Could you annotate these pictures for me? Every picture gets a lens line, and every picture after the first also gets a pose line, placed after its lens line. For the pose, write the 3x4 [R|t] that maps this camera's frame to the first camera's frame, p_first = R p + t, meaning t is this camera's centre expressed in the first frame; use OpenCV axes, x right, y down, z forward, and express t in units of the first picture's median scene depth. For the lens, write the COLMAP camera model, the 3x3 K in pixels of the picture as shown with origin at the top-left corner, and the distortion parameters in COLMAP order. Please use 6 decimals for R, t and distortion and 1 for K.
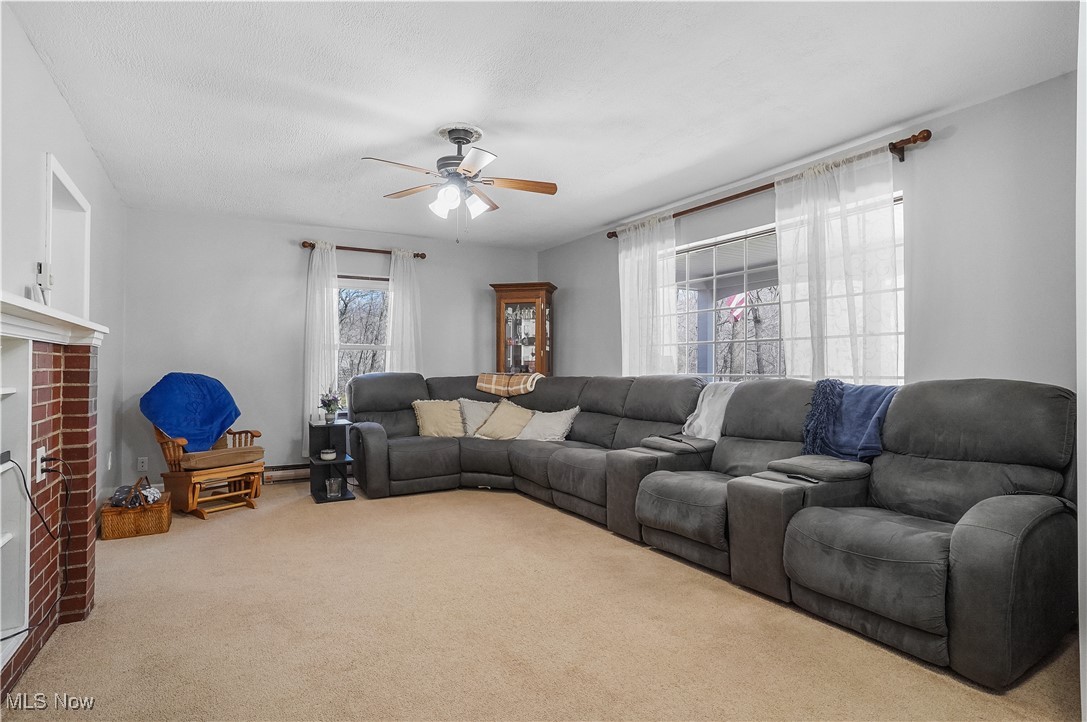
lens RADIAL K [[566.4, 0, 545.5], [0, 566.4, 358.3], [0, 0, 1]] dist [-0.031326, 0.005976]
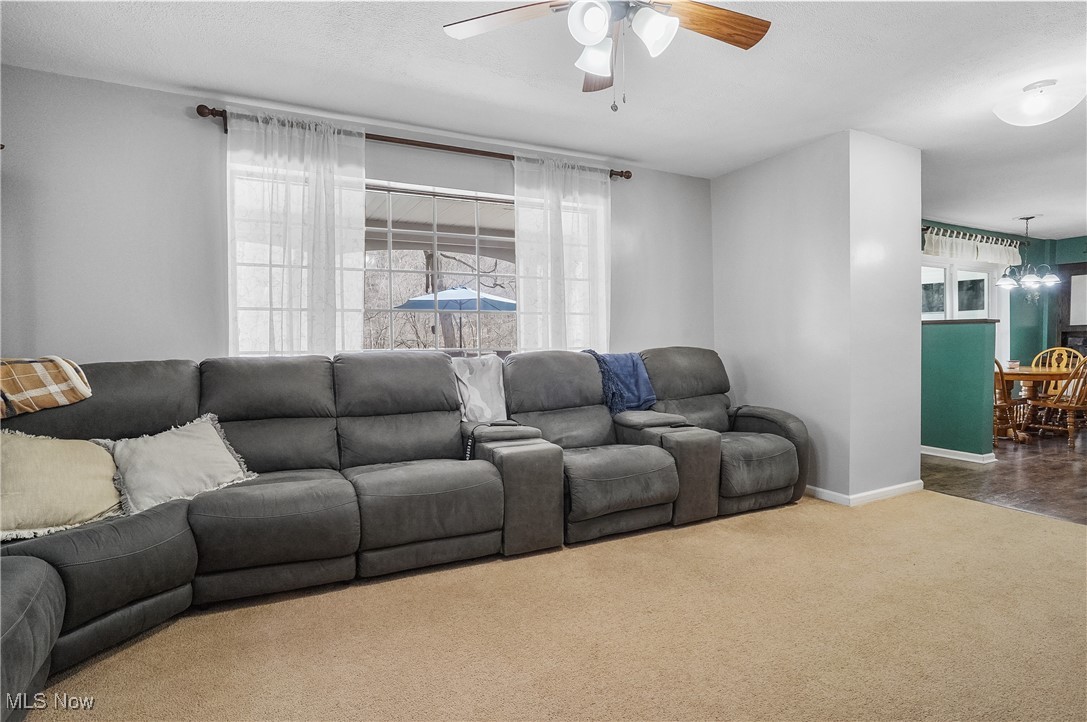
lens RADIAL K [[566.4, 0, 544.6], [0, 566.4, 357.8], [0, 0, 1]] dist [-0.031326, 0.005976]
pose [[0.068881, -0.016065, 0.997496, -0.603230], [0.001985, 0.999871, 0.015966, 0.031689], [-0.997623, 0.000881, 0.068904, 0.880933]]
